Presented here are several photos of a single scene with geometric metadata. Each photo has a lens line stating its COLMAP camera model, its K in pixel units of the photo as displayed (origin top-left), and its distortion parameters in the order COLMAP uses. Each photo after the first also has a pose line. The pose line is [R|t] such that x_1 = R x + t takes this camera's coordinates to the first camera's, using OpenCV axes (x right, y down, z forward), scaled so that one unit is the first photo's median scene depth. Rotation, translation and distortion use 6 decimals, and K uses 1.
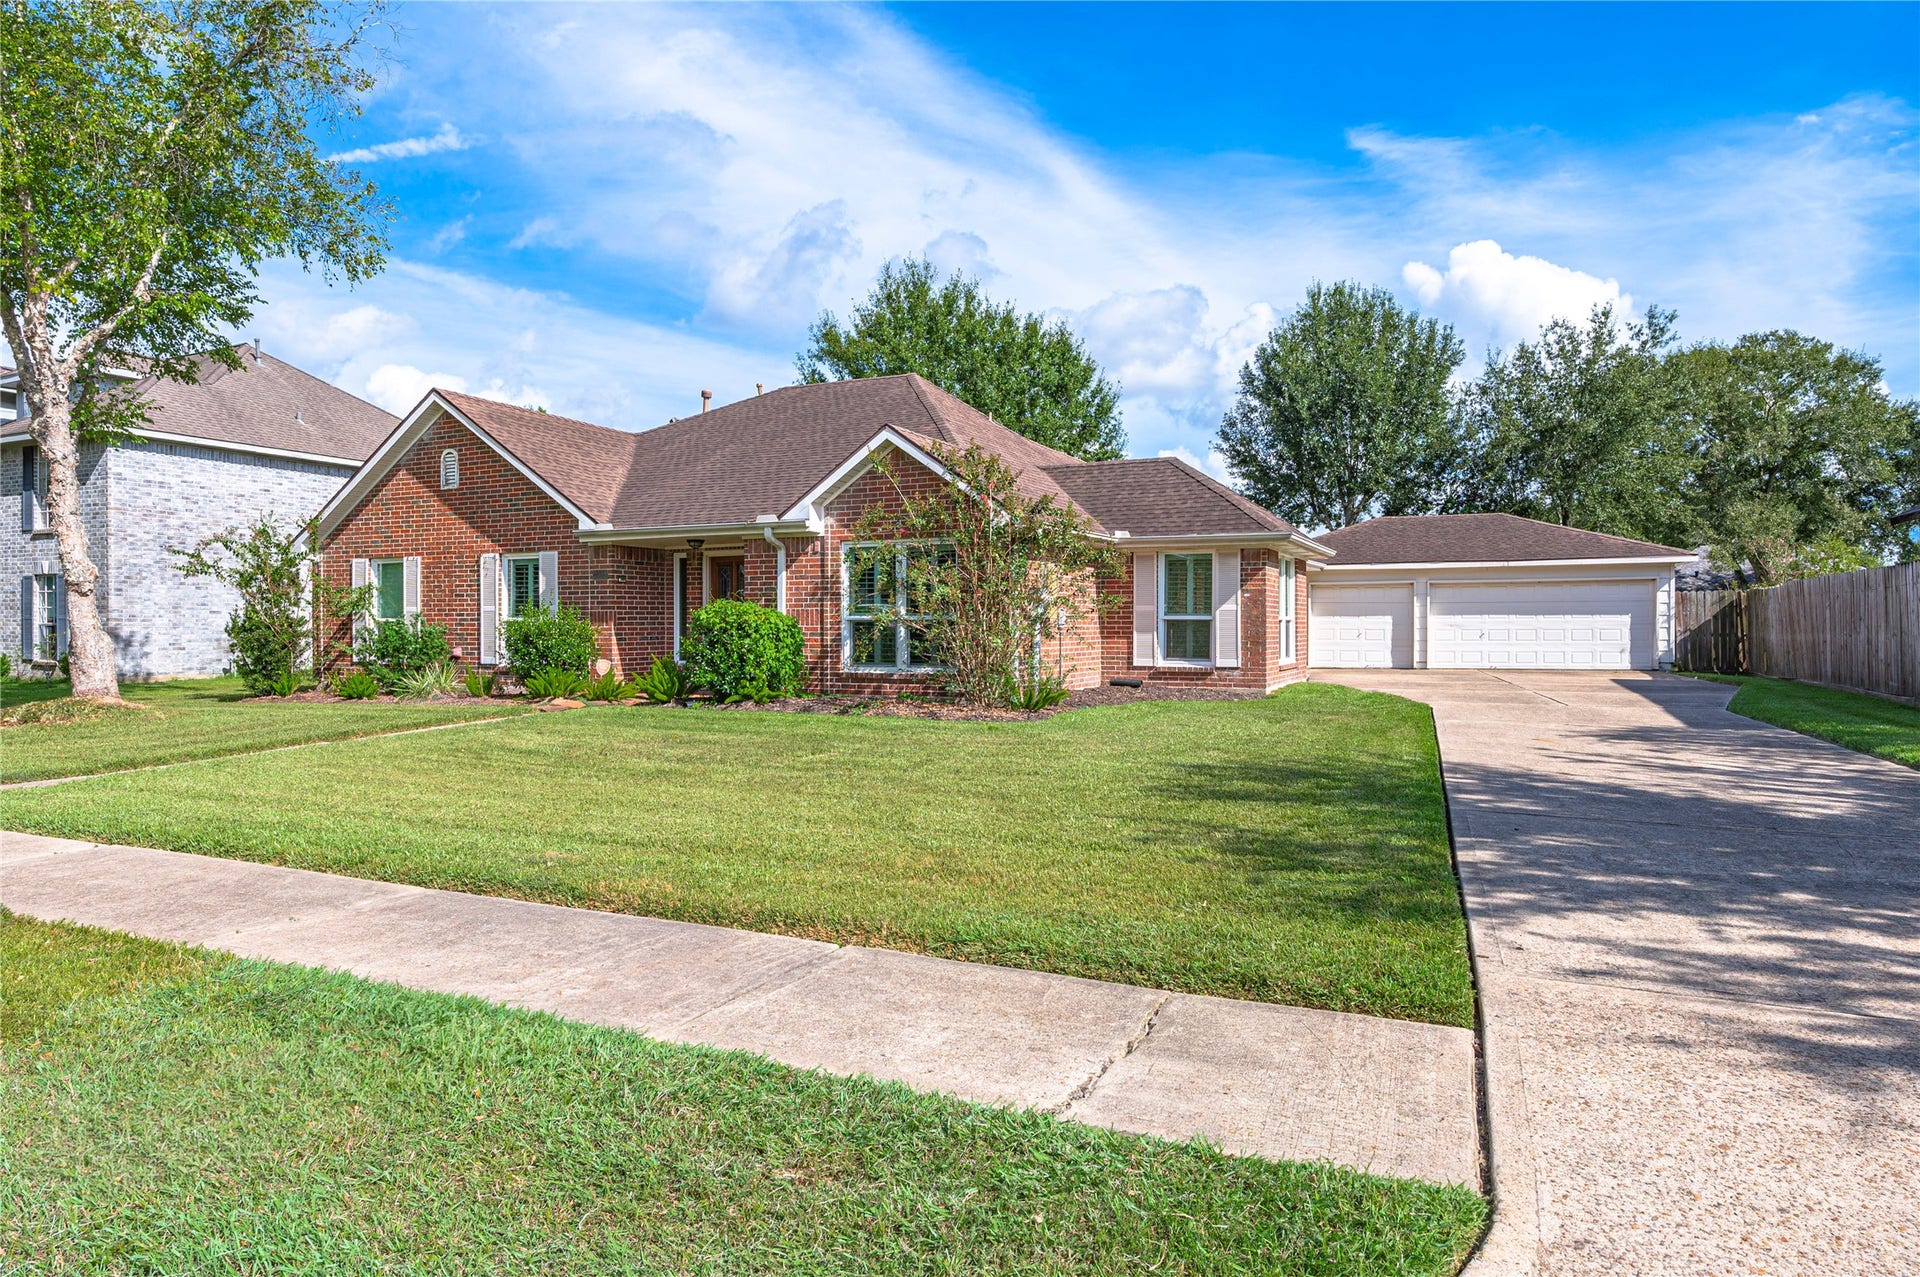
lens RADIAL K [[1075.3, 0, 960.0], [0, 1075.3, 638.5], [0, 0, 1]] dist [-0.003496, 0.000850]
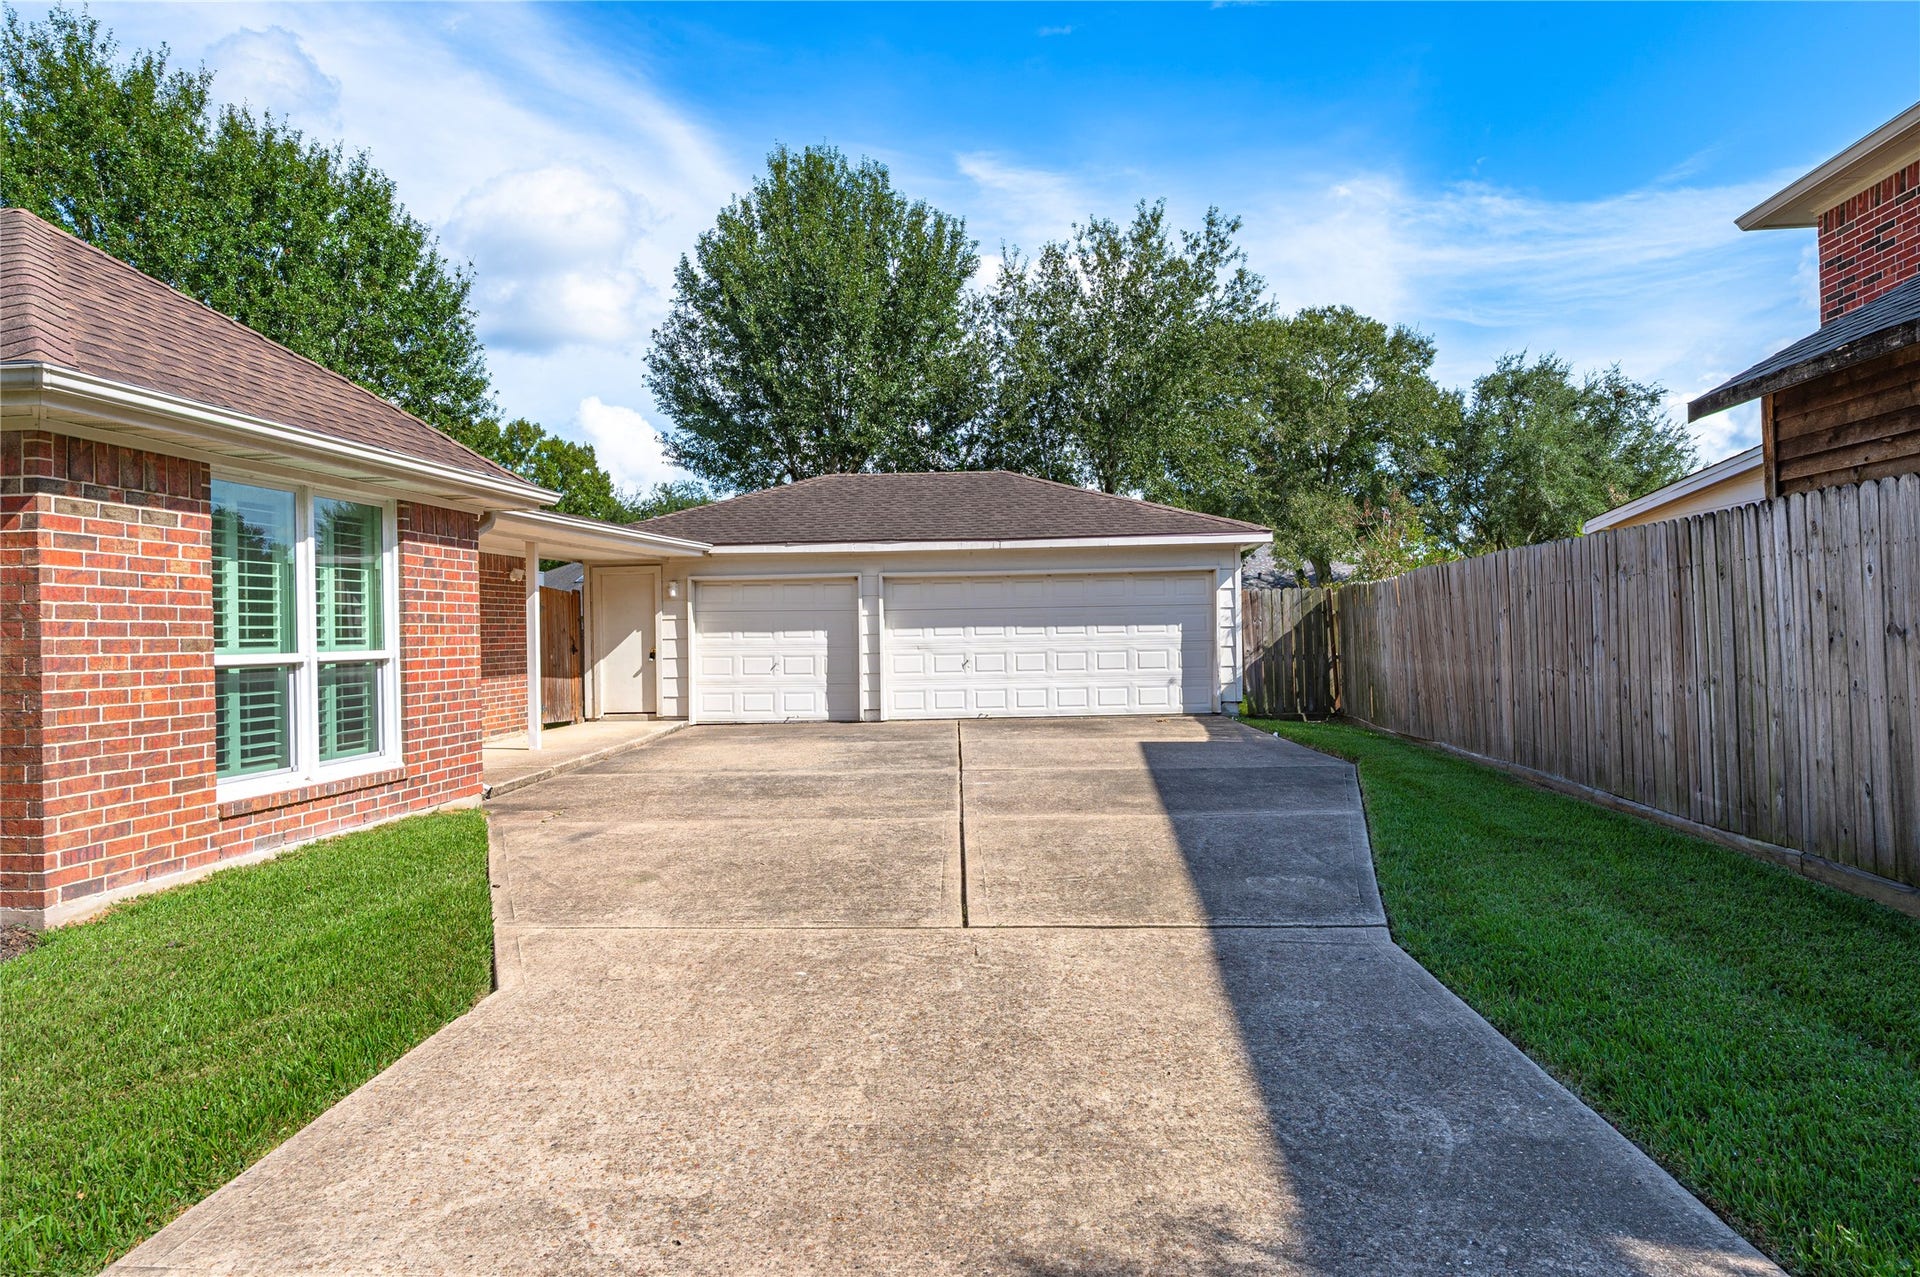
lens RADIAL K [[911.7, 0, 960.0], [0, 911.7, 638.5], [0, 0, 1]] dist [0.023153, 0.000251]
pose [[0.957801, -0.016862, 0.286938, 0.281267], [0.017076, 0.999853, 0.001760, -0.014866], [-0.286926, 0.003214, 0.957947, 0.425154]]
